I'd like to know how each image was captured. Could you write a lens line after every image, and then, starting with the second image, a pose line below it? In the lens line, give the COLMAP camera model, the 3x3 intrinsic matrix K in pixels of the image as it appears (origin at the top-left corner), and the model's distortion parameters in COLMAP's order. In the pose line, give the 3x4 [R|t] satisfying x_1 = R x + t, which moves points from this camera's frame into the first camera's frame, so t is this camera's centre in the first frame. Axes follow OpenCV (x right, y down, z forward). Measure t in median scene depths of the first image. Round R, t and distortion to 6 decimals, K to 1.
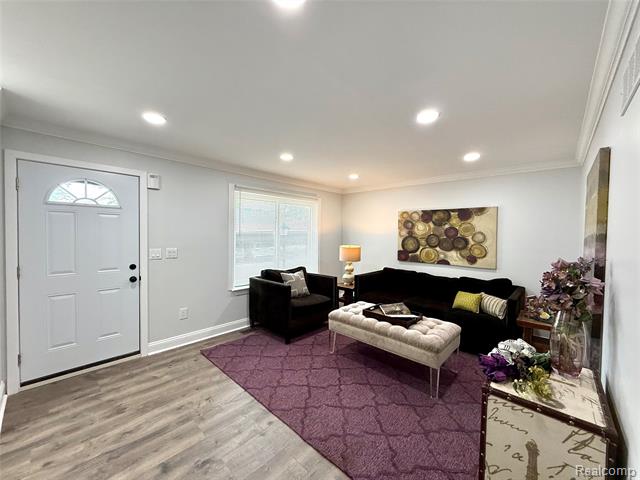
lens RADIAL K [[256.0, 0, 316.6], [0, 256.0, 239.0], [0, 0, 1]] dist [0.001571, 0.000116]
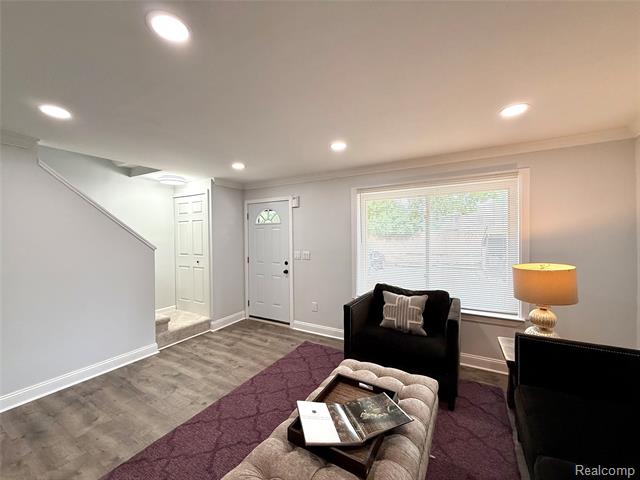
lens RADIAL K [[256.0, 0, 318.7], [0, 256.0, 237.7], [0, 0, 1]] dist [0.001571, 0.000116]
pose [[0.232352, -0.011445, -0.972564, 0.822925], [-0.009014, 0.999862, -0.013920, -0.018296], [0.972590, 0.012001, 0.232217, 0.931781]]
